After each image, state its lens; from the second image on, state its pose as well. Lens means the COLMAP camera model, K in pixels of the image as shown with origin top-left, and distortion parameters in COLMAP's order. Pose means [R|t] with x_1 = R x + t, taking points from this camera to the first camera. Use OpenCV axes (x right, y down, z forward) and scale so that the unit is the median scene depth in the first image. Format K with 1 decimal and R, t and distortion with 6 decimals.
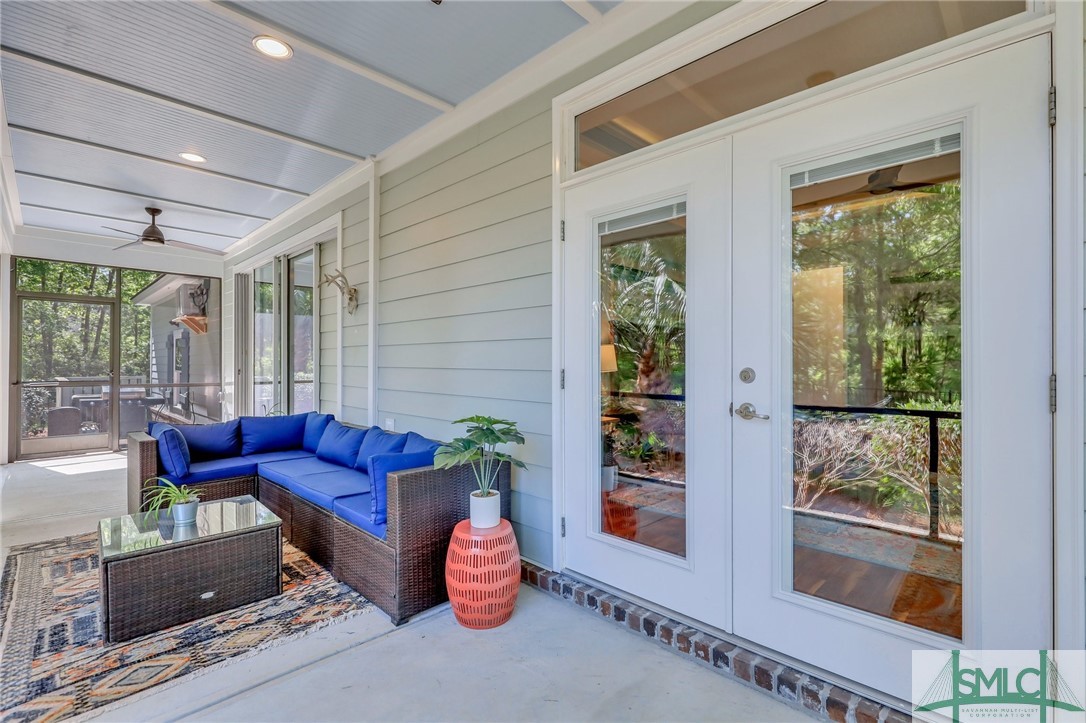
lens RADIAL K [[498.8, 0, 545.1], [0, 498.8, 358.0], [0, 0, 1]] dist [-0.003829, 0.000228]
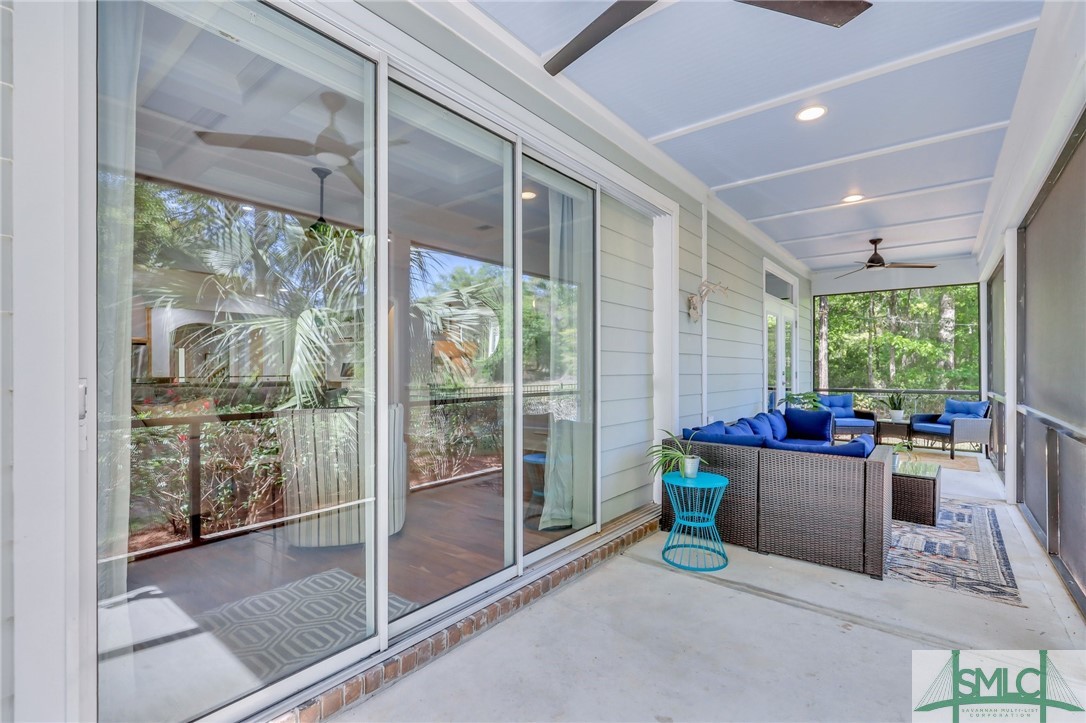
lens RADIAL K [[498.8, 0, 545.8], [0, 498.8, 368.2], [0, 0, 1]] dist [-0.003829, 0.000228]
pose [[-0.115658, -0.000261, 0.993289, -1.942731], [-0.007125, 0.999974, -0.000567, 0.004592], [-0.993264, -0.007143, -0.115657, 2.023607]]
